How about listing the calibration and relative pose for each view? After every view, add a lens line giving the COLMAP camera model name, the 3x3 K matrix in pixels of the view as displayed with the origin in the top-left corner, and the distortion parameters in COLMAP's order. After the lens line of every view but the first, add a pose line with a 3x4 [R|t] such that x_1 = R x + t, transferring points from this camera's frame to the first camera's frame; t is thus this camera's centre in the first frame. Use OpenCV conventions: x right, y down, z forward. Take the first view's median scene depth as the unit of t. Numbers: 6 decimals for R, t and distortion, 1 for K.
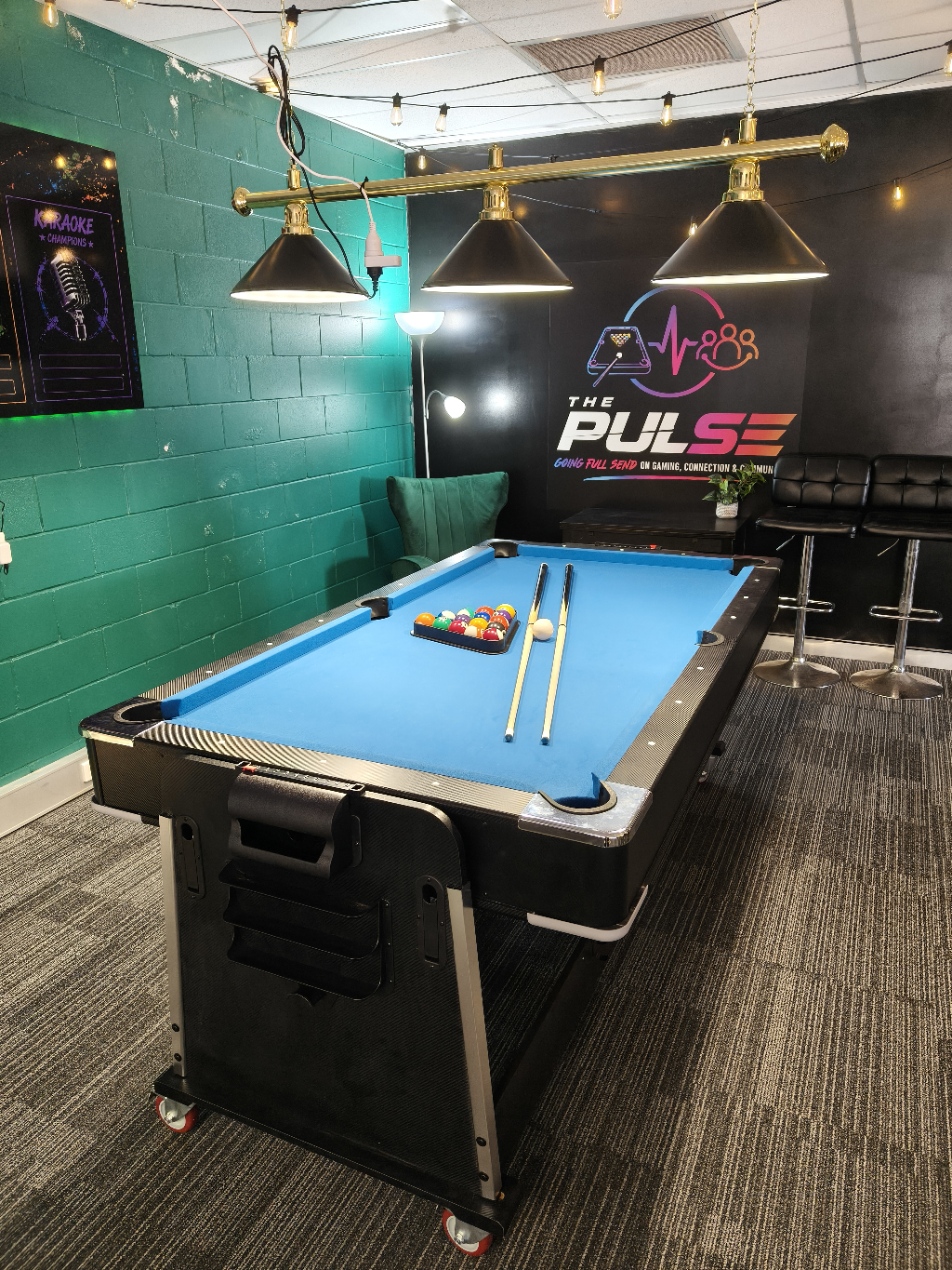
lens RADIAL K [[887.6, 0, 477.5], [0, 887.6, 637.4], [0, 0, 1]] dist [0.014275, 0.003613]
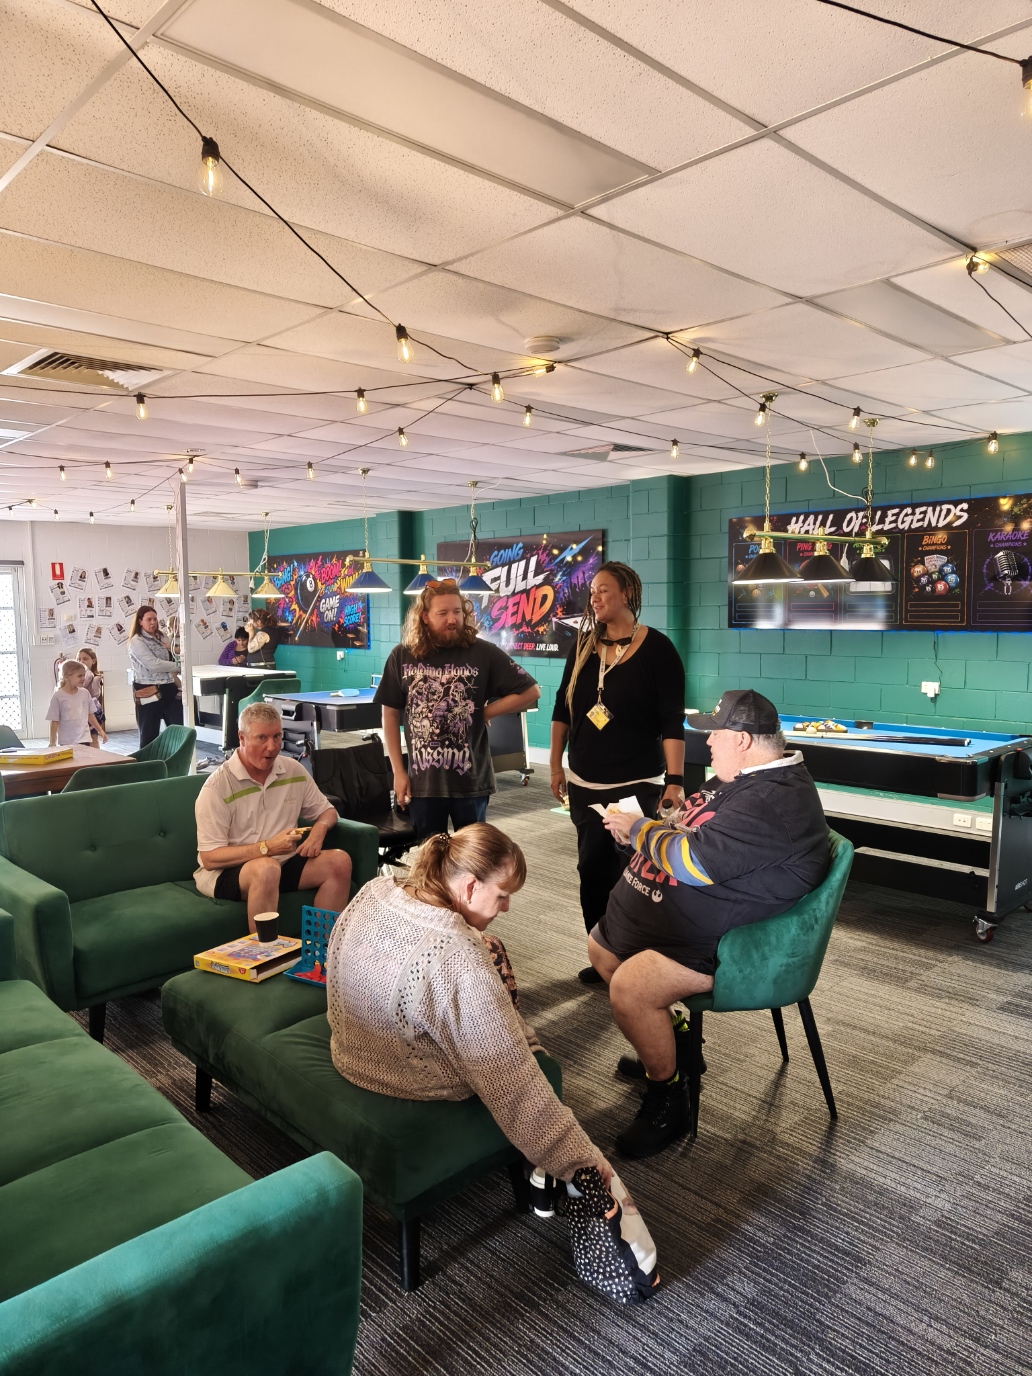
lens RADIAL K [[961.6, 0, 514.9], [0, 961.6, 688.3], [0, 0, 1]] dist [0.014275, 0.003613]
pose [[-0.366913, 0.094394, -0.925454, 1.826668], [-0.251993, 0.947558, 0.196555, -0.286155], [0.895474, 0.305326, -0.323885, 0.797624]]
